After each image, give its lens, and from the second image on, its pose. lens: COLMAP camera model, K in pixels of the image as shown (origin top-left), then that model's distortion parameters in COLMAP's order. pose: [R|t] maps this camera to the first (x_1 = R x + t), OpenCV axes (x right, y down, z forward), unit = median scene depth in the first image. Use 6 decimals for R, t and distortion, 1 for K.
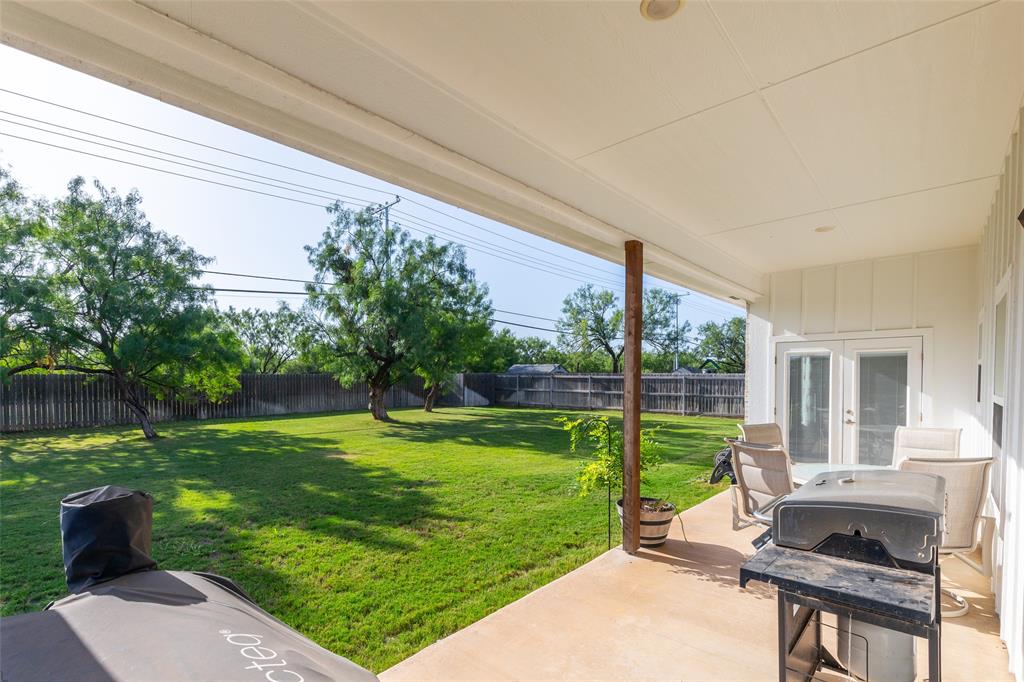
lens RADIAL K [[474.3, 0, 511.7], [0, 474.3, 399.0], [0, 0, 1]] dist [-0.013392, -0.000184]
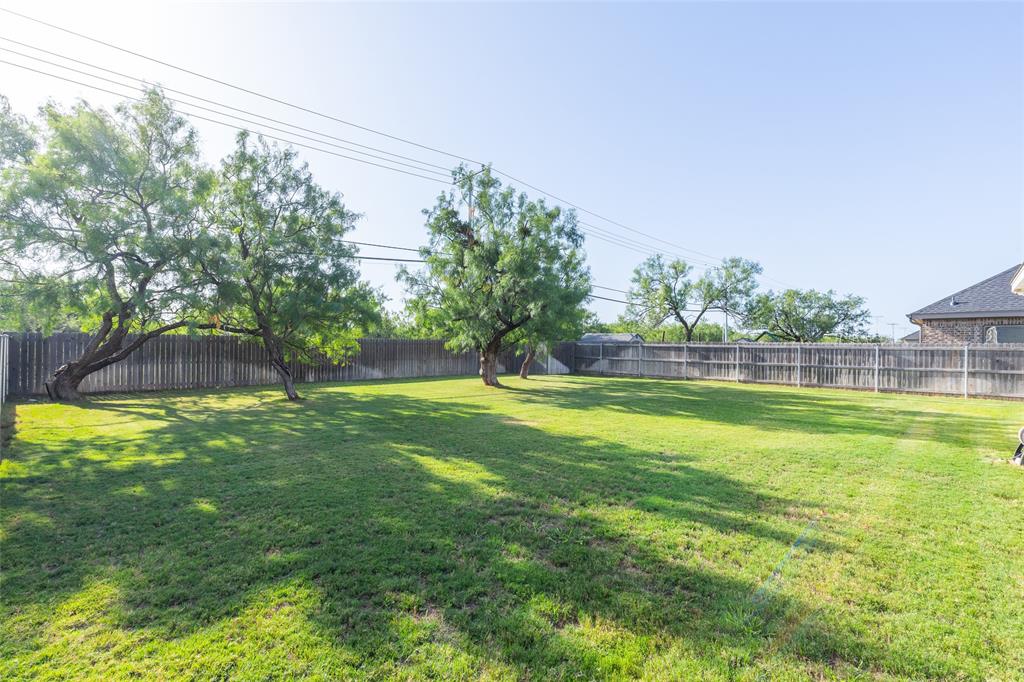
lens RADIAL K [[458.8, 0, 512.3], [0, 458.8, 360.2], [0, 0, 1]] dist [0.001041, -0.000028]
pose [[0.997751, 0.013223, -0.065719, -0.164243], [-0.014544, 0.999701, -0.019651, 0.008795], [0.065439, 0.020563, 0.997645, 0.049437]]
